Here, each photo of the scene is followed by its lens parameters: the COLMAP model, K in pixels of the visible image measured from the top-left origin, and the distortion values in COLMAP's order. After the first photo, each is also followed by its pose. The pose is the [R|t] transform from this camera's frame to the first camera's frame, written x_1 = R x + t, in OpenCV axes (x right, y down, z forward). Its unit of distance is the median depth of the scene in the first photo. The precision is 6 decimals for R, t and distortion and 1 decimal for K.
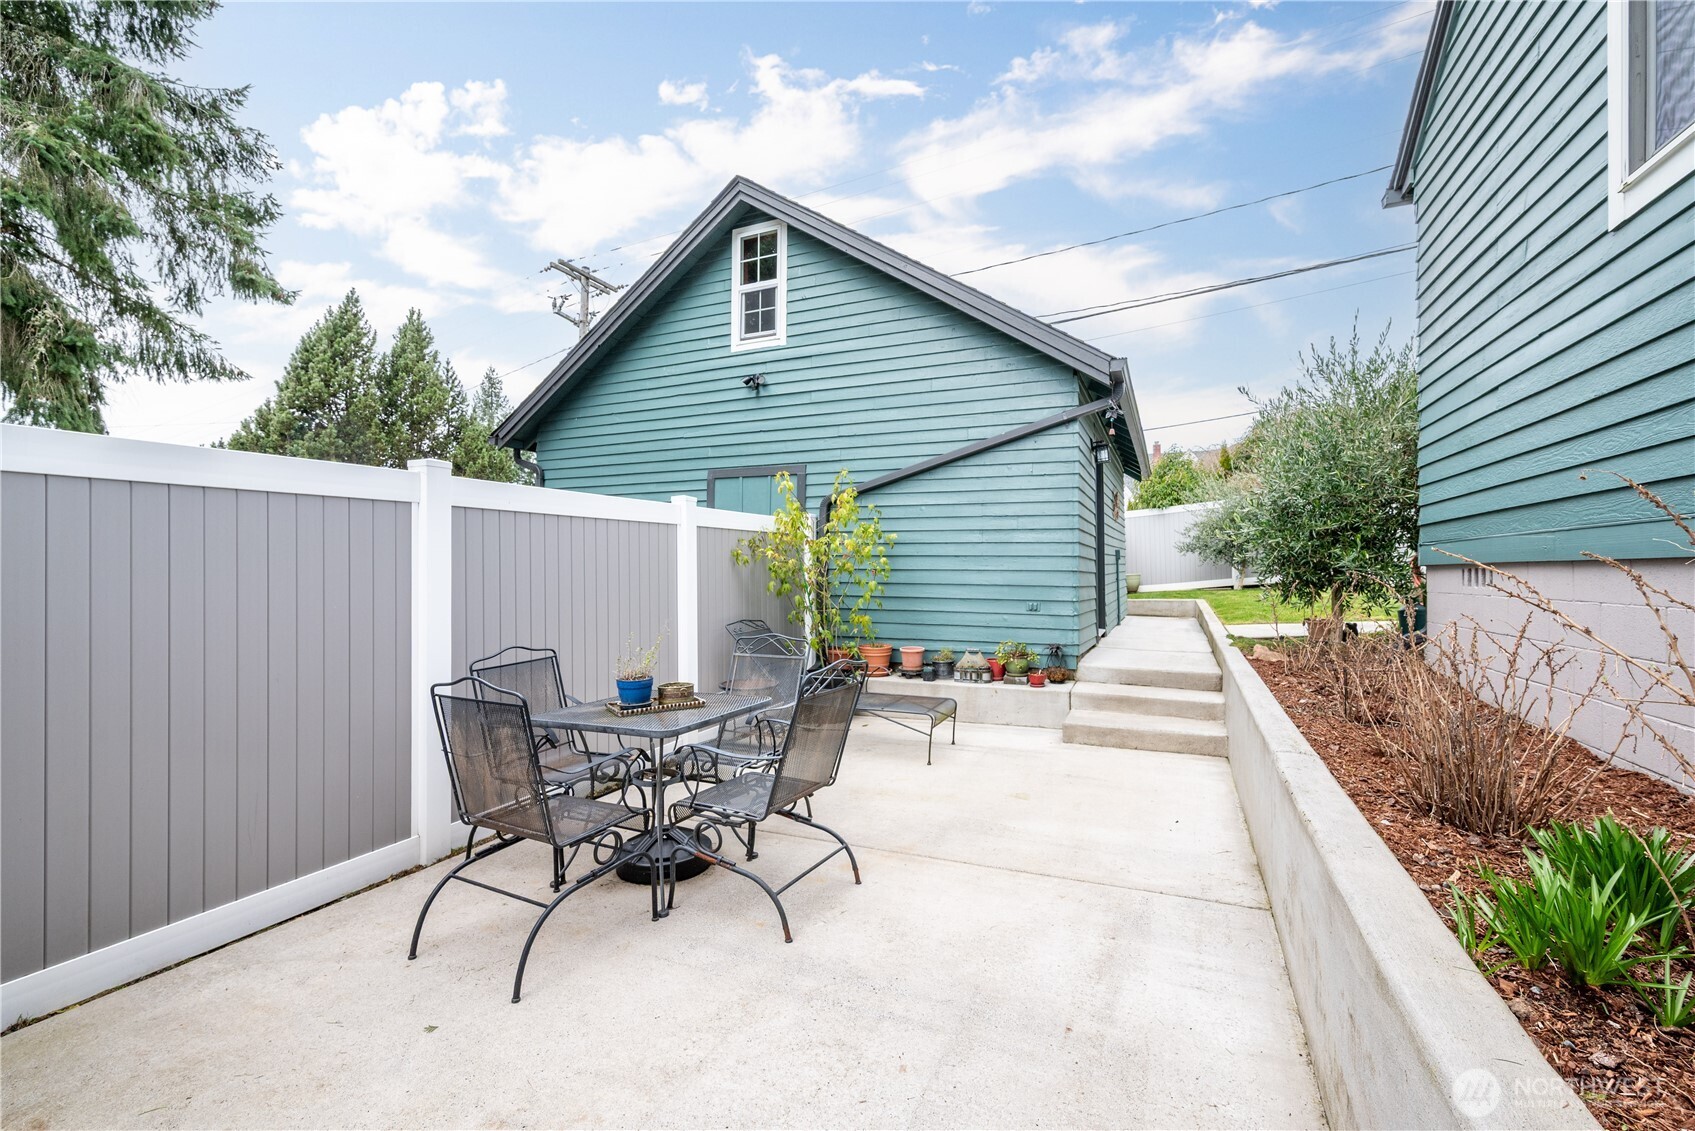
lens RADIAL K [[693.8, 0, 835.8], [0, 693.8, 565.1], [0, 0, 1]] dist [0.002004, -0.000932]
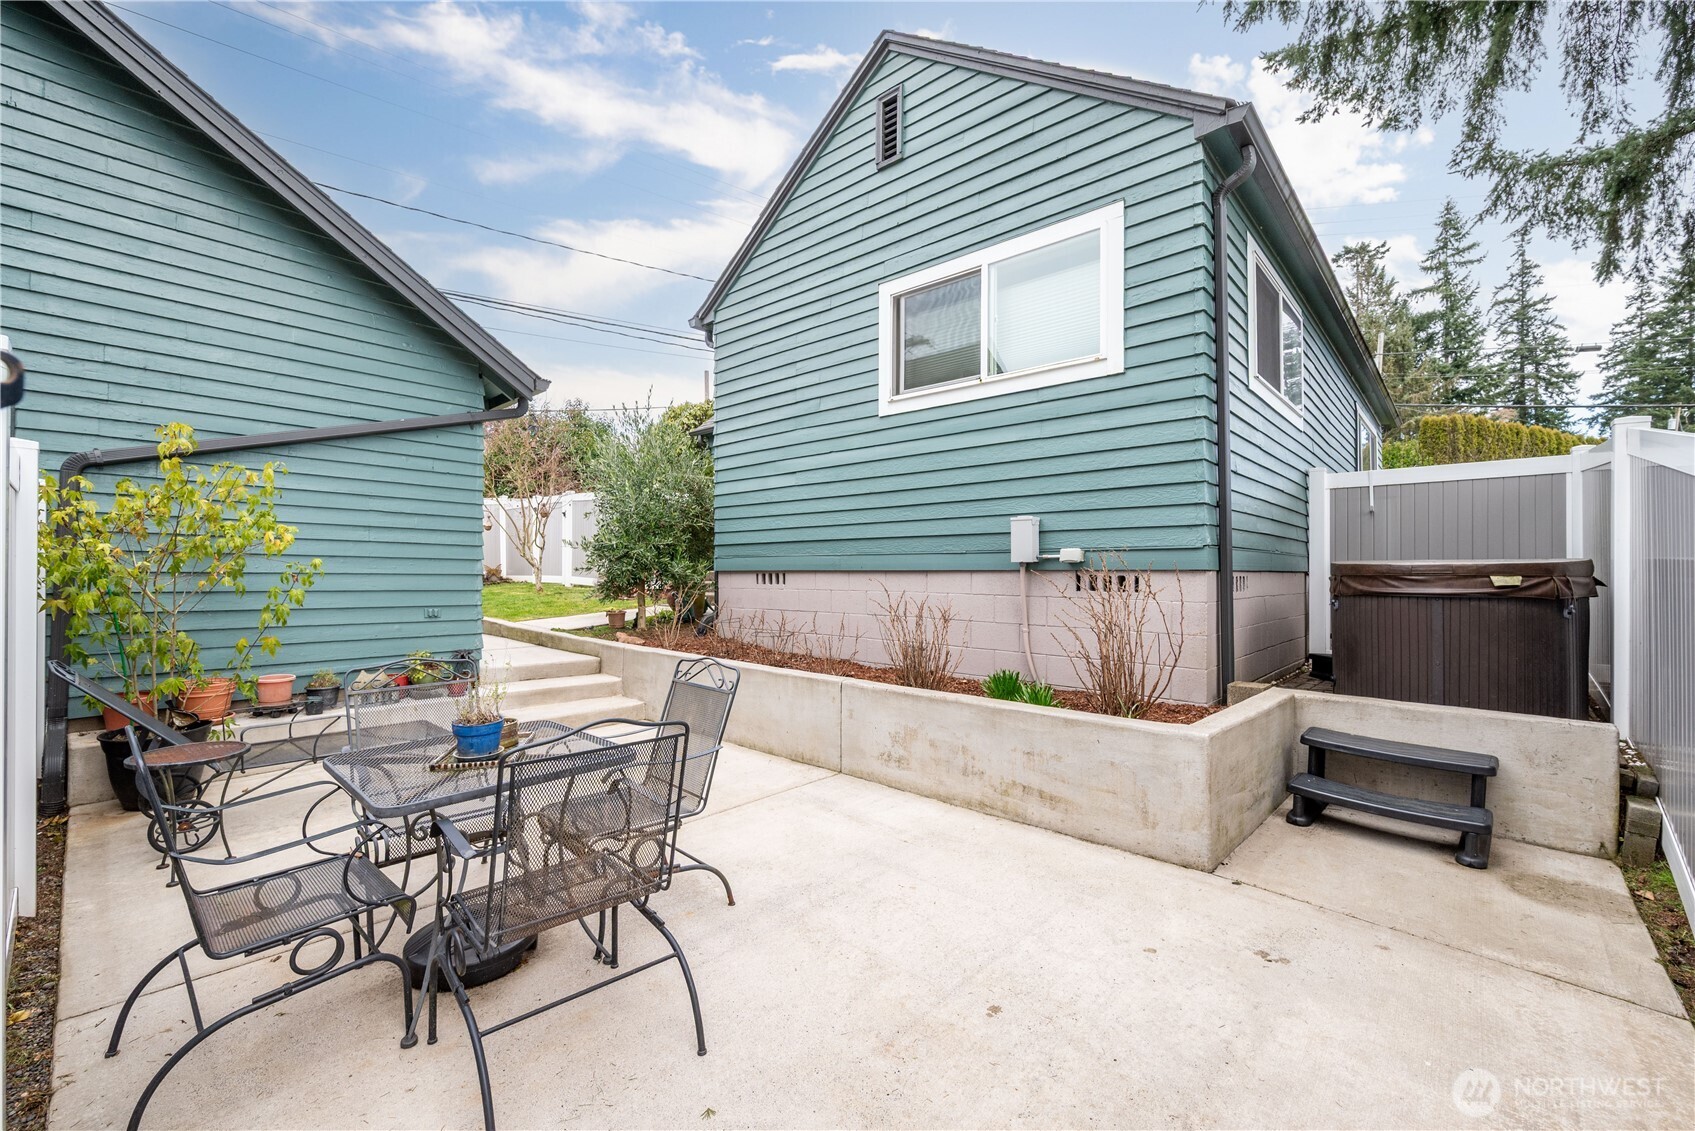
lens RADIAL K [[693.8, 0, 837.0], [0, 693.8, 568.2], [0, 0, 1]] dist [0.002004, -0.000932]
pose [[0.344407, 0.008136, 0.938785, -0.399346], [-0.010478, 0.999933, -0.004822, -0.001403], [-0.938762, -0.008176, 0.344469, 0.167363]]
